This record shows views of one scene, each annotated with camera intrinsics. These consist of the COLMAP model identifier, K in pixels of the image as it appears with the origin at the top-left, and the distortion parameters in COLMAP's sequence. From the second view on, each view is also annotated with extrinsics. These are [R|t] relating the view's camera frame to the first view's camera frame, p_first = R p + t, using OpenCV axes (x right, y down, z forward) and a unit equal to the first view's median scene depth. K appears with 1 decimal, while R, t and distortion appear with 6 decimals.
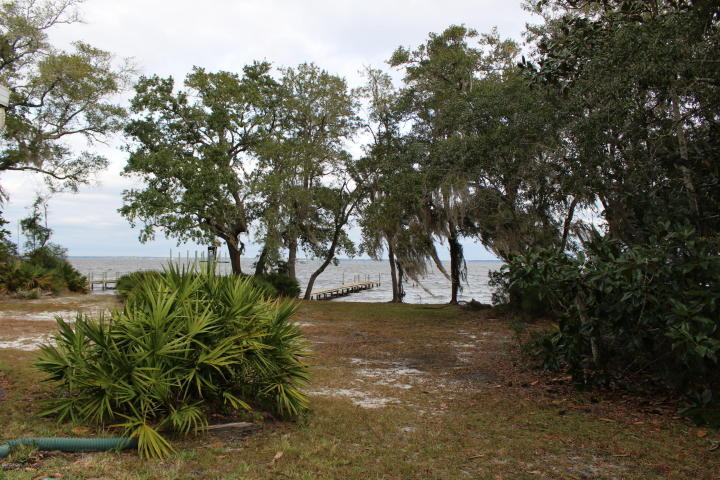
lens RADIAL K [[600.2, 0, 361.9], [0, 600.2, 246.7], [0, 0, 1]] dist [-0.126843, 0.076211]
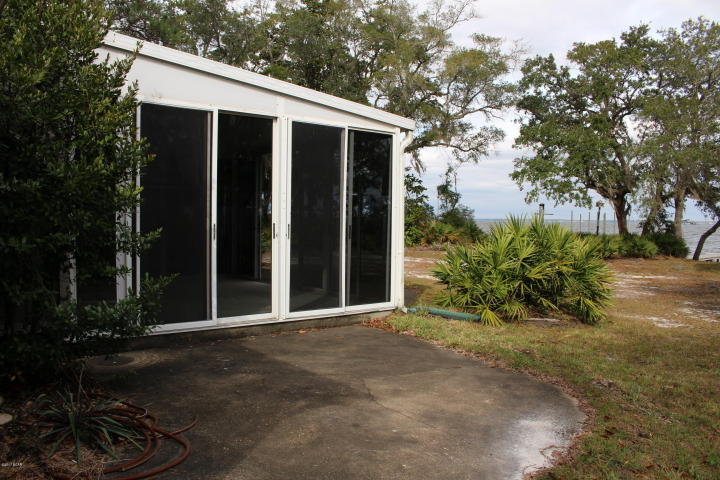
lens RADIAL K [[600.2, 0, 358.9], [0, 600.2, 241.1], [0, 0, 1]] dist [-0.126843, 0.076211]
pose [[0.785793, 0.023434, -0.618045, 0.072822], [0.009737, 0.998689, 0.050247, 0.003924], [0.618412, -0.045501, 0.784535, -0.104462]]
